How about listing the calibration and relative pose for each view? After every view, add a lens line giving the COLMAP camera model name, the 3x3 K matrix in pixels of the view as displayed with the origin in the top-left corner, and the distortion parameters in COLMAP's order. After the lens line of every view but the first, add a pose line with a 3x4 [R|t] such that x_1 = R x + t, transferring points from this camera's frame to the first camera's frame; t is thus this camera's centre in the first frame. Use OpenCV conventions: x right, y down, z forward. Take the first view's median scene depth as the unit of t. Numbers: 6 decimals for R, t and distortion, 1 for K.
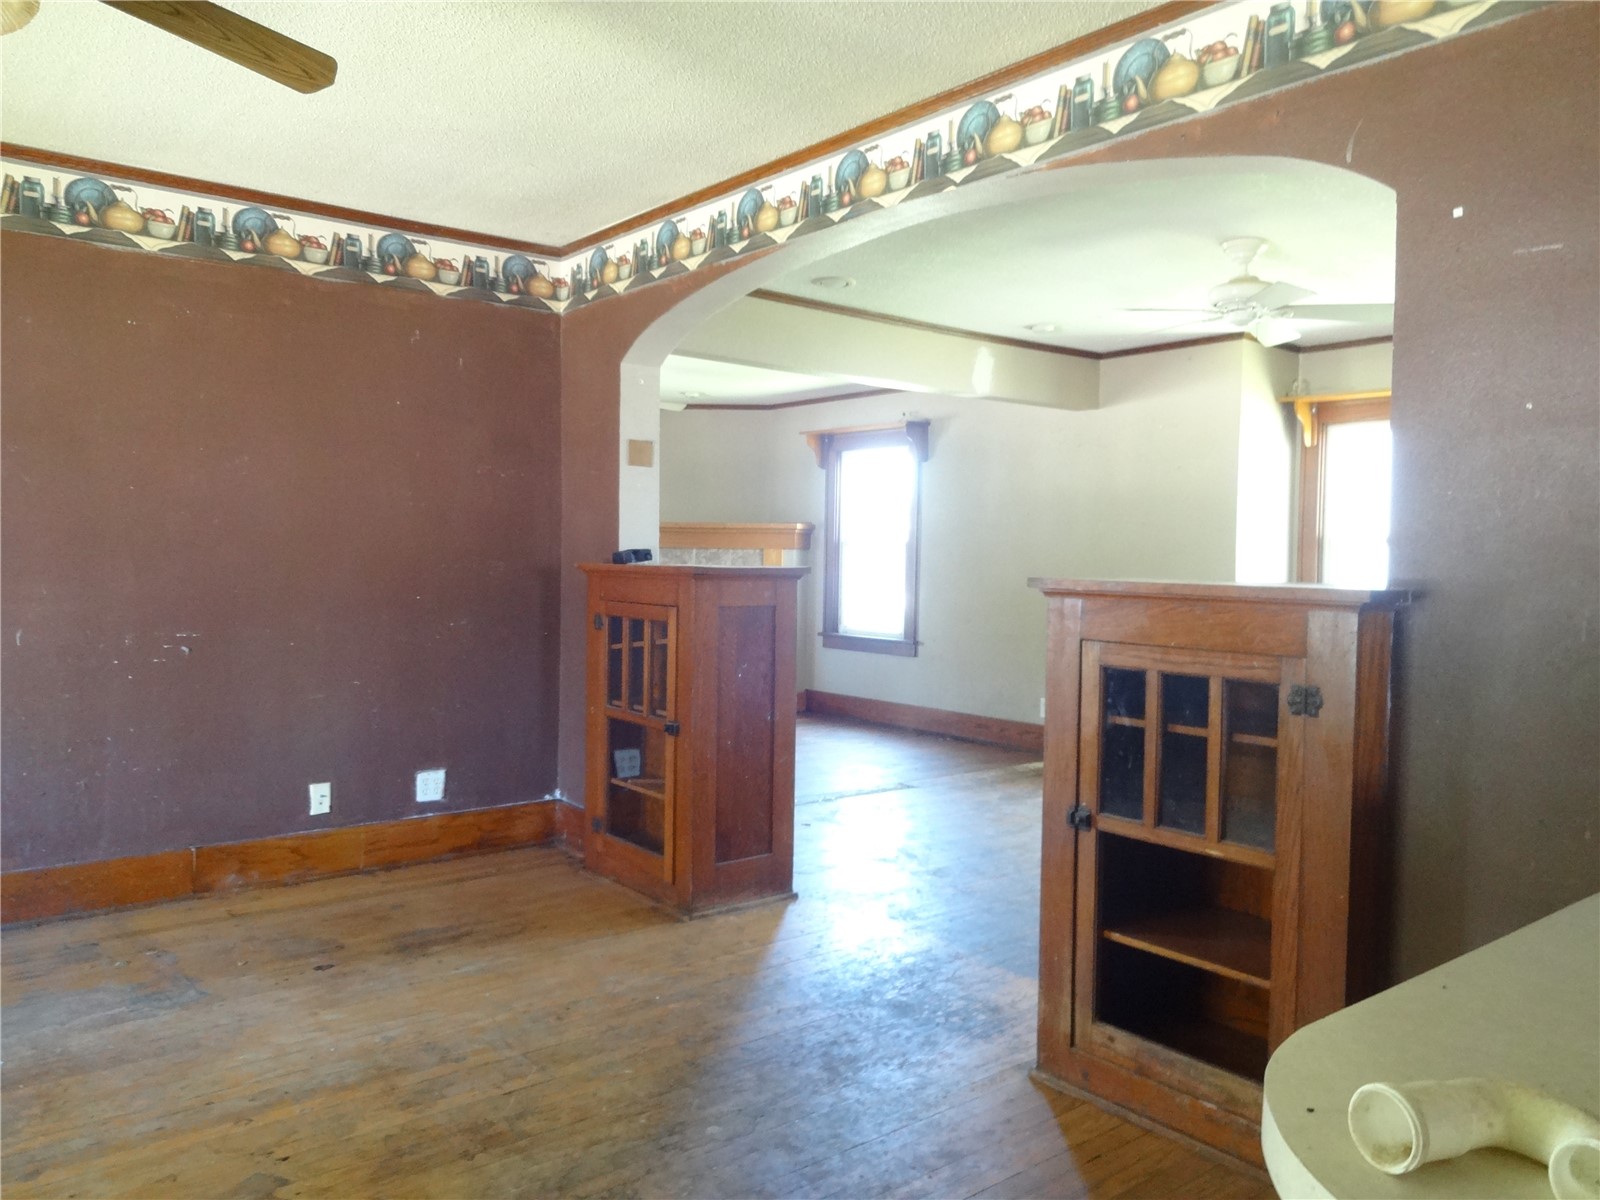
lens RADIAL K [[1183.2, 0, 799.7], [0, 1183.2, 595.9], [0, 0, 1]] dist [-0.006127, -0.004069]
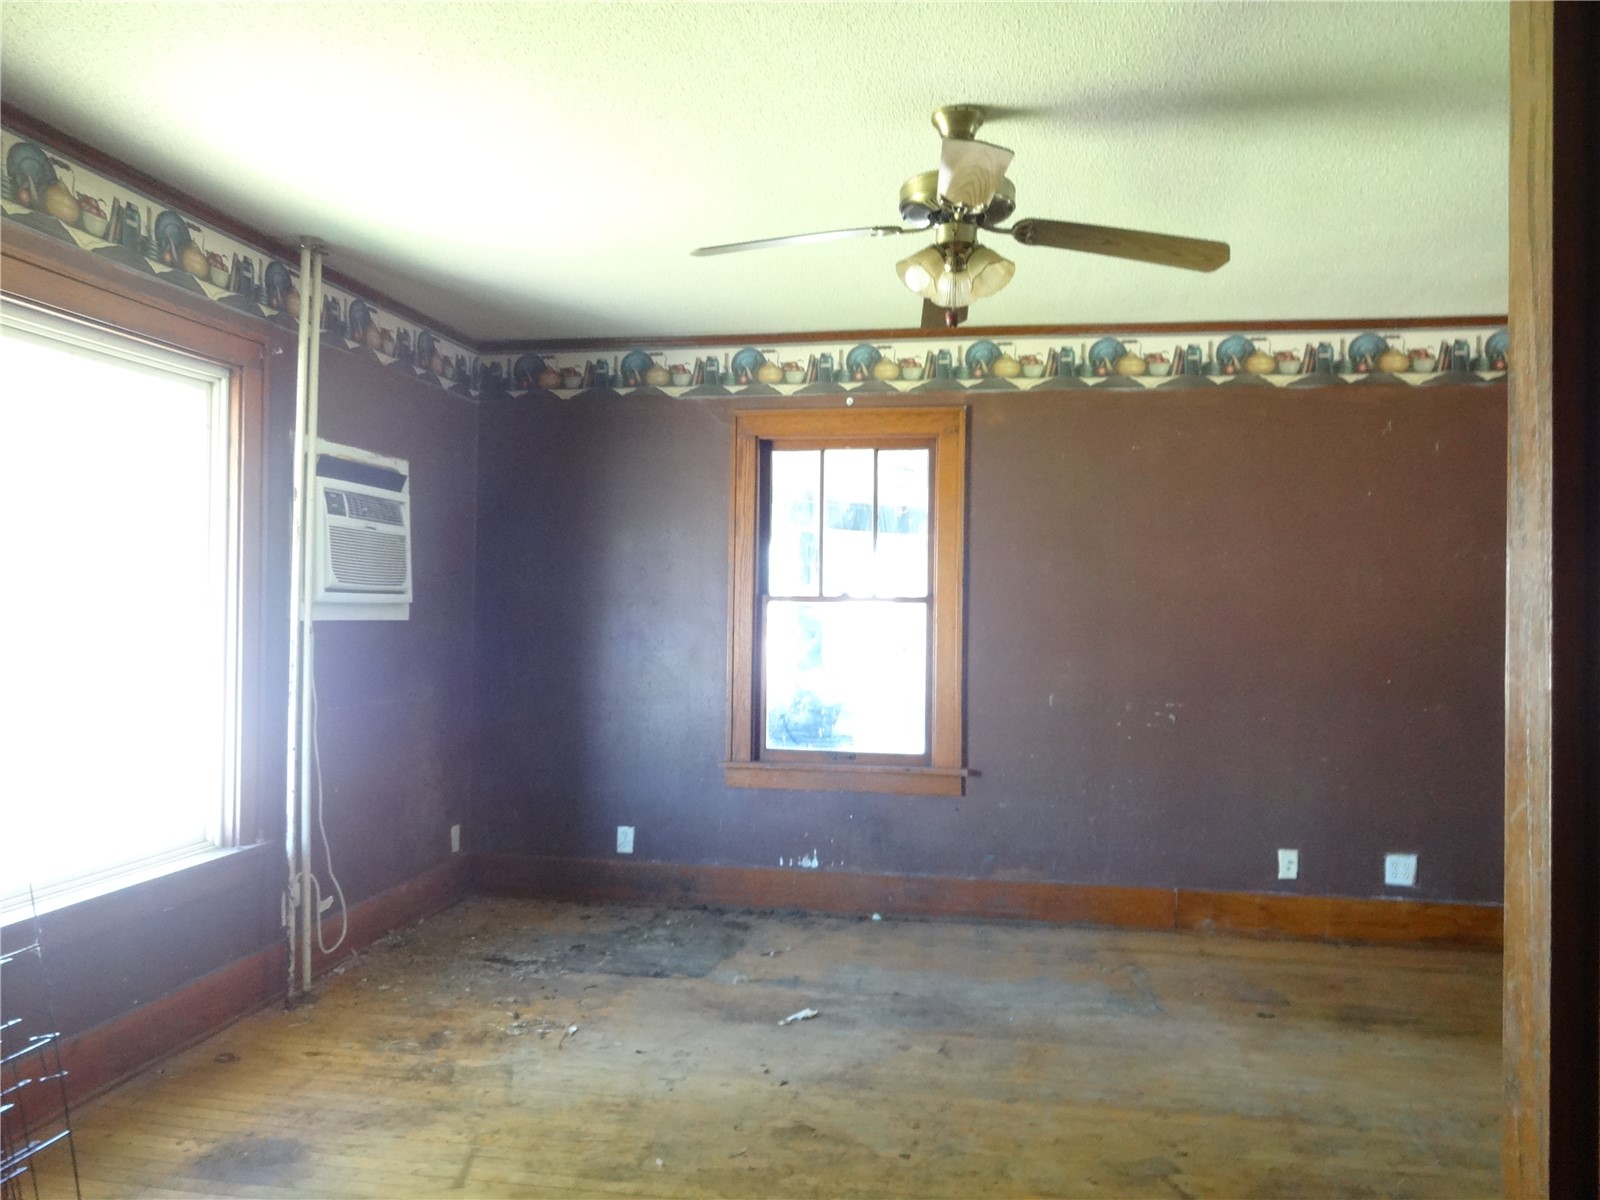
lens RADIAL K [[1183.2, 0, 798.3], [0, 1183.2, 600.5], [0, 0, 1]] dist [-0.006127, -0.004069]
pose [[0.657152, -0.006082, -0.753733, 0.127713], [-0.035211, 0.998628, -0.038758, -0.012545], [0.752935, 0.052010, 0.656036, -0.063046]]
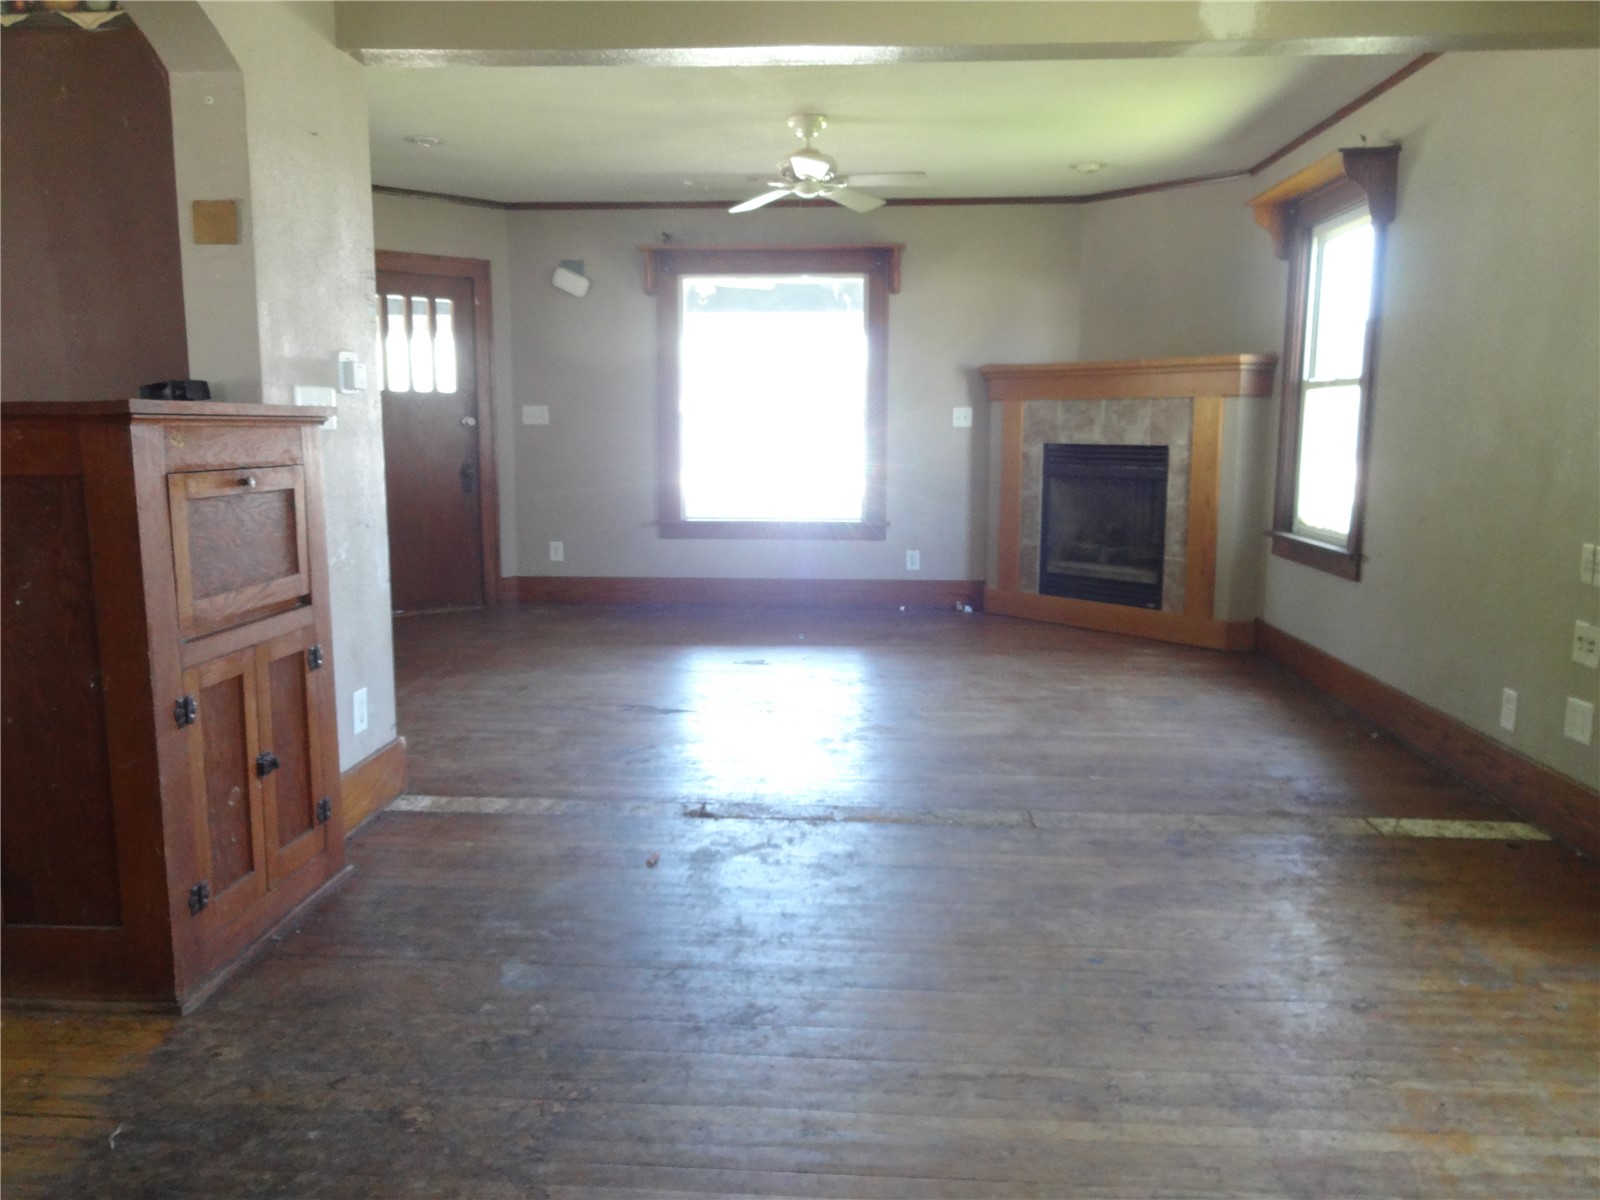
lens RADIAL K [[1183.2, 0, 798.0], [0, 1183.2, 600.0], [0, 0, 1]] dist [-0.006127, -0.004069]
pose [[0.735910, 0.084603, -0.671773, 0.576380], [-0.011375, 0.993568, 0.112668, 0.000768], [0.676984, -0.075272, 0.732139, 0.843335]]
